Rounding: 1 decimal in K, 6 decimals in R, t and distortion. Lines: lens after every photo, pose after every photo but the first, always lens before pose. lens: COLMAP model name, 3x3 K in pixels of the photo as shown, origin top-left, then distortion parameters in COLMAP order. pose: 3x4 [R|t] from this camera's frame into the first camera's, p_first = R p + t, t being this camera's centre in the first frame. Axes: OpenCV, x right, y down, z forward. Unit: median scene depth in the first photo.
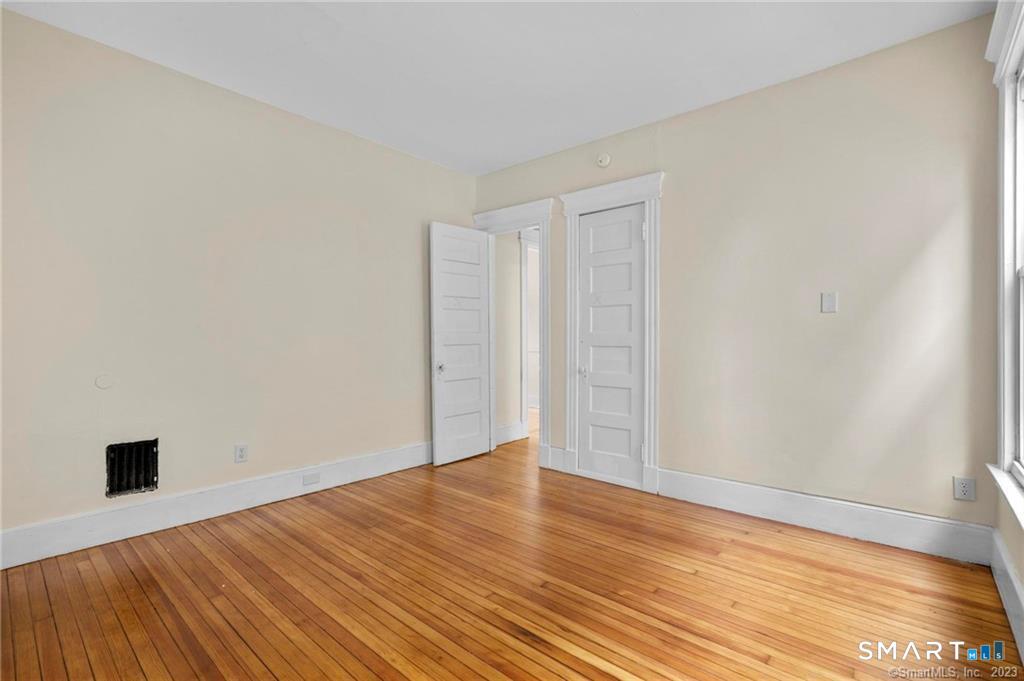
lens RADIAL K [[462.6, 0, 508.0], [0, 462.6, 339.0], [0, 0, 1]] dist [-0.003800, 0.000966]
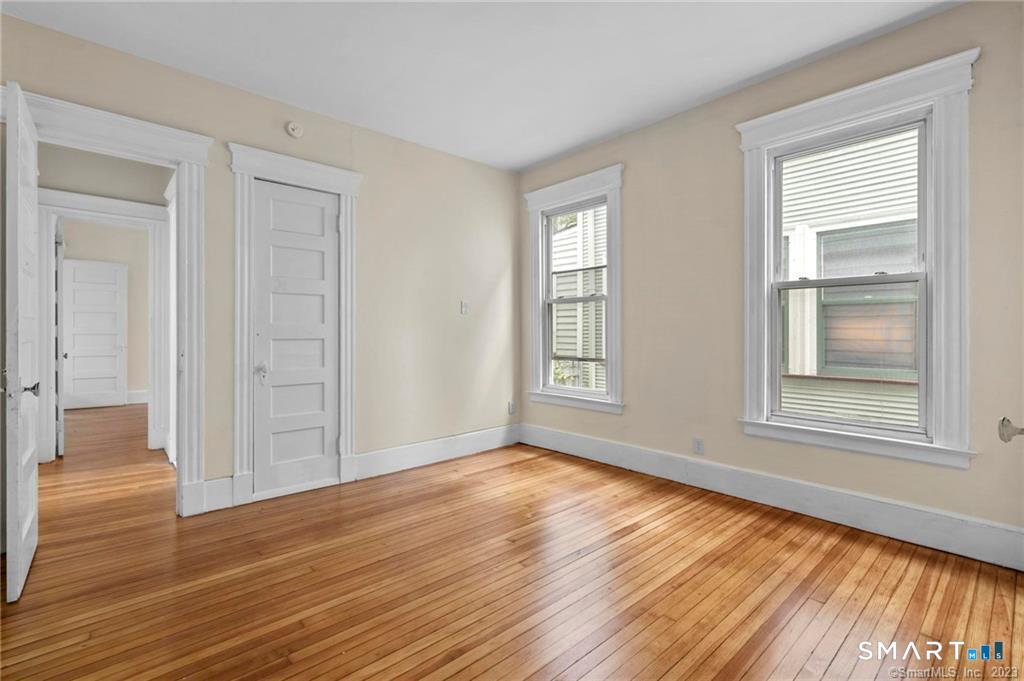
lens RADIAL K [[461.9, 0, 506.2], [0, 461.9, 331.7], [0, 0, 1]] dist [-0.001338, 0.000465]
pose [[0.130821, -0.001121, 0.991405, -0.675314], [0.000141, 0.999999, 0.001112, -0.001246], [-0.991406, -0.000006, 0.130821, 0.532133]]
